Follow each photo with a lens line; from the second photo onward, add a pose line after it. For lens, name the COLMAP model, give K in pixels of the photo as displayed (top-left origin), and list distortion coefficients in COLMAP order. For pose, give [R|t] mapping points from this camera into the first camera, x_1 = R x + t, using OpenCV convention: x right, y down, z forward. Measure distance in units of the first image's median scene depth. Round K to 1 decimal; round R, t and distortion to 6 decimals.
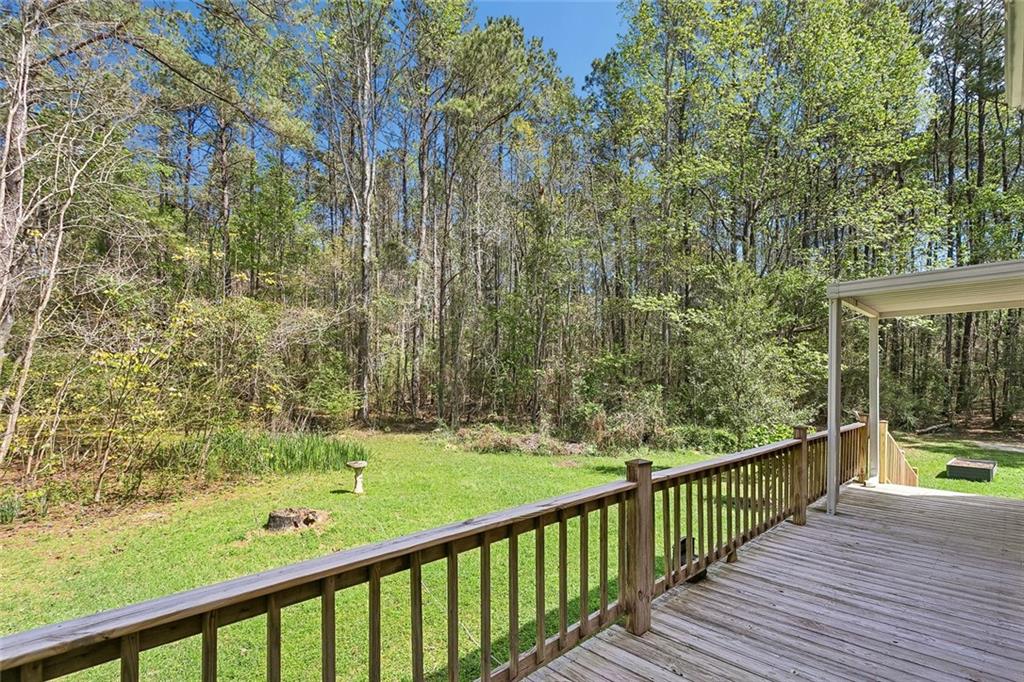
lens RADIAL K [[498.4, 0, 513.4], [0, 498.4, 338.8], [0, 0, 1]] dist [0.001073, 0.000327]
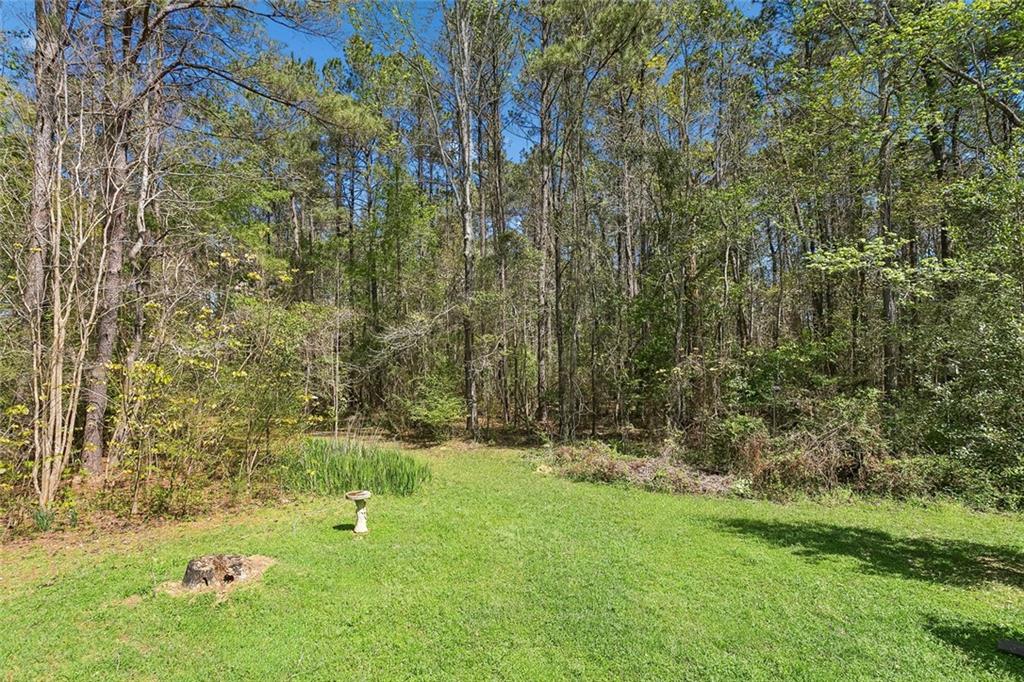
lens RADIAL K [[467.0, 0, 510.0], [0, 467.0, 347.1], [0, 0, 1]] dist [0.000290, 0.000622]
pose [[0.894315, -0.050145, -0.444620, 0.159889], [0.051961, 0.998616, -0.008109, 0.024418], [0.444411, -0.015851, 0.895683, 0.298242]]
